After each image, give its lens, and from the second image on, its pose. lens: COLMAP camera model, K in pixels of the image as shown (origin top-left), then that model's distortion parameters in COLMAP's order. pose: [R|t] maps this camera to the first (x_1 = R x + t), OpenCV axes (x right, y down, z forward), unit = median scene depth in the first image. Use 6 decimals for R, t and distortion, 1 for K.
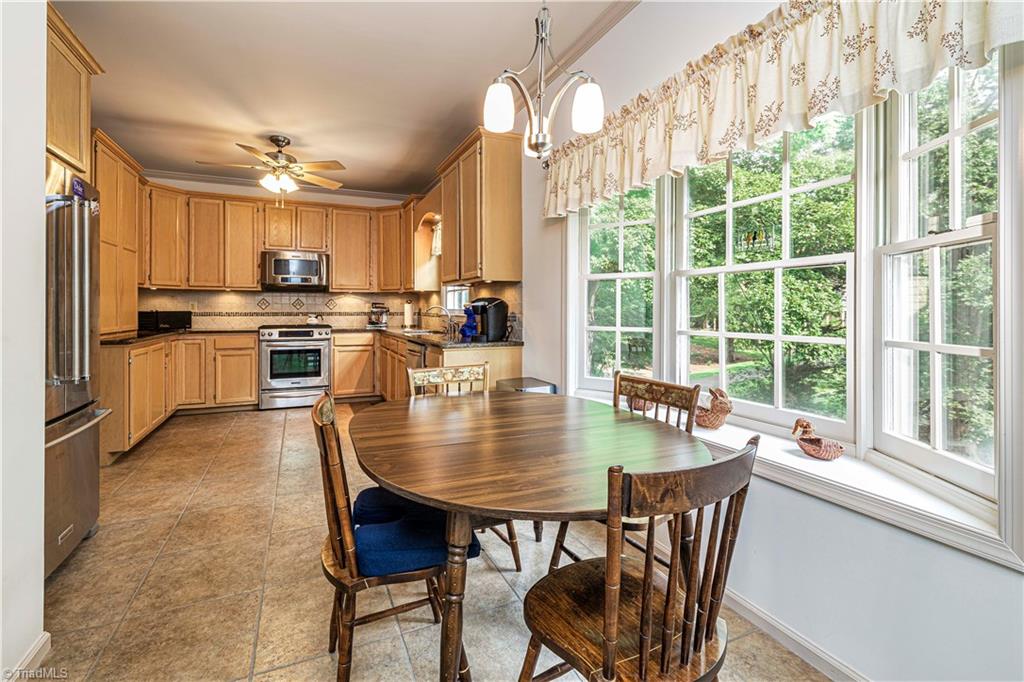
lens RADIAL K [[447.3, 0, 487.3], [0, 447.3, 306.5], [0, 0, 1]] dist [-0.008936, 0.000208]
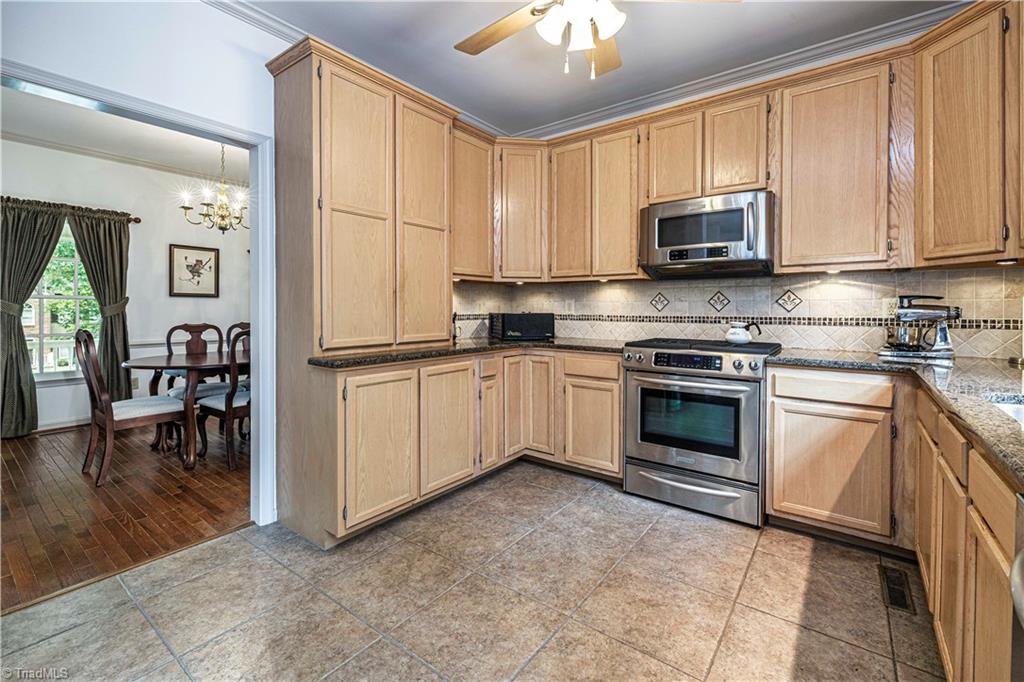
lens RADIAL K [[429.0, 0, 516.2], [0, 429.0, 313.0], [0, 0, 1]] dist [0.001433, -0.000218]
pose [[0.492075, 0.007752, -0.870518, -0.105415], [0.003765, 0.999932, 0.011033, 0.002181], [0.870545, -0.008706, 0.492012, 0.584916]]
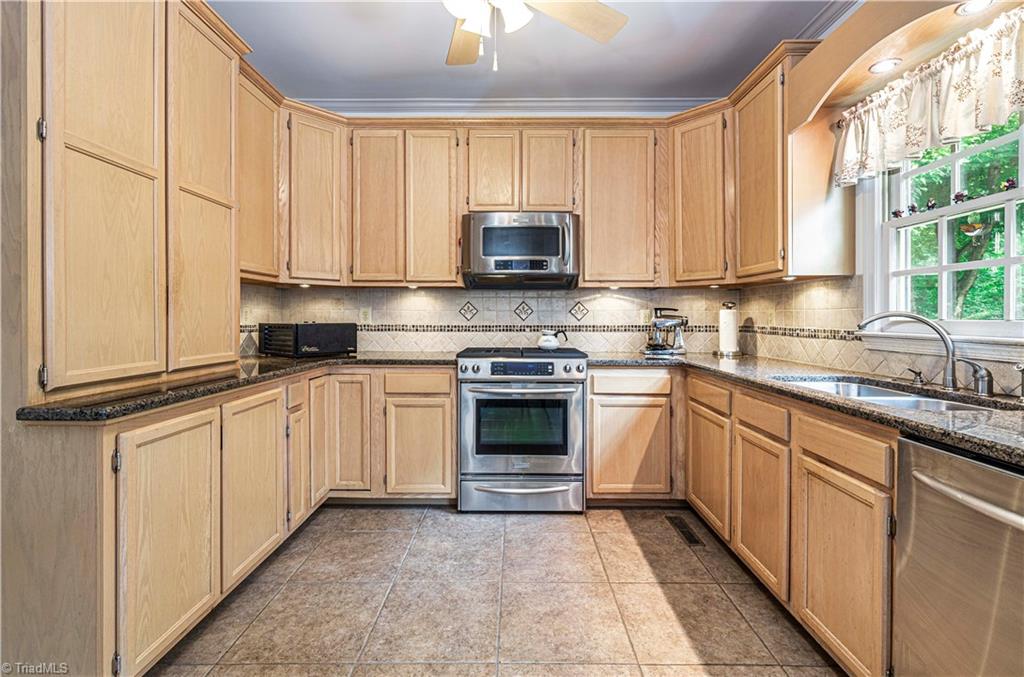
lens RADIAL K [[450.8, 0, 501.4], [0, 450.8, 318.3], [0, 0, 1]] dist [0.004741, -0.000168]
pose [[0.908968, -0.000689, -0.416865, -0.228157], [0.002564, 0.999989, 0.003938, 0.001743], [0.416857, -0.004648, 0.908960, 0.507626]]
